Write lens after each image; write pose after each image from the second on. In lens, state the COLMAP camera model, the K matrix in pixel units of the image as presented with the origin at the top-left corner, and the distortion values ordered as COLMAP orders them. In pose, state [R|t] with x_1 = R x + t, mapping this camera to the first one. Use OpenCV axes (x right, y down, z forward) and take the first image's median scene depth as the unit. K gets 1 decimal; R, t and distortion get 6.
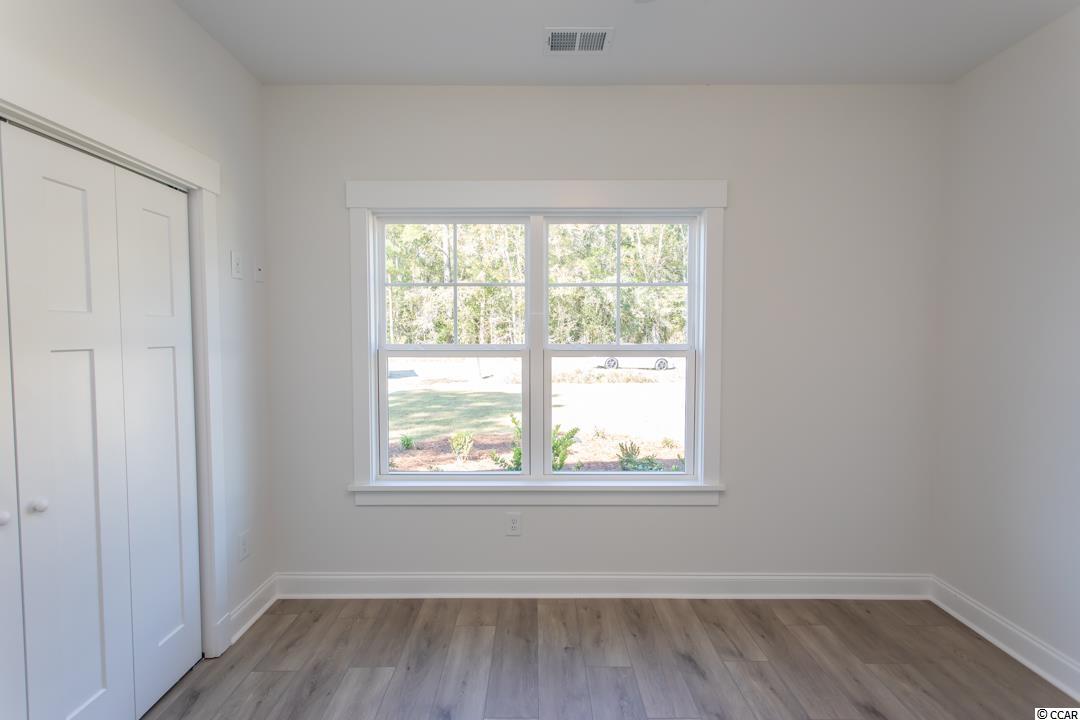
lens RADIAL K [[506.2, 0, 512.1], [0, 506.2, 361.0], [0, 0, 1]] dist [0.000272, 0.000128]
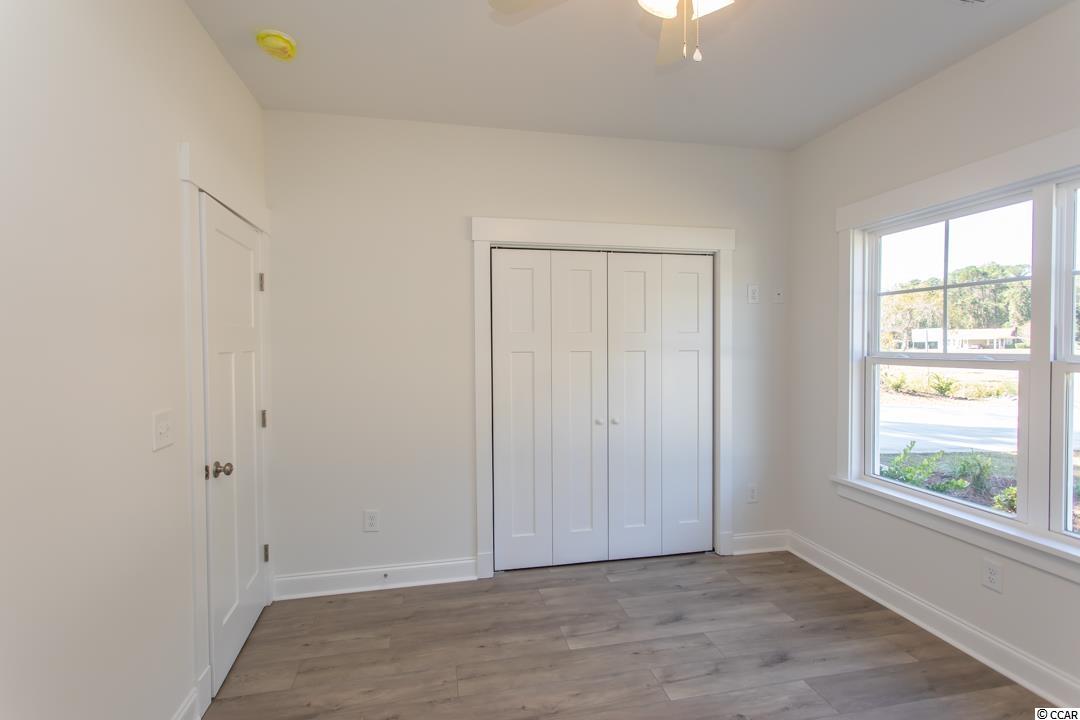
lens RADIAL K [[510.1, 0, 536.6], [0, 510.1, 356.2], [0, 0, 1]] dist [0.001526, 0.001913]
pose [[0.208439, 0.026130, -0.977686, 0.740824], [-0.043047, 0.998919, 0.017520, -0.014036], [0.977088, 0.038434, 0.209339, 0.113198]]
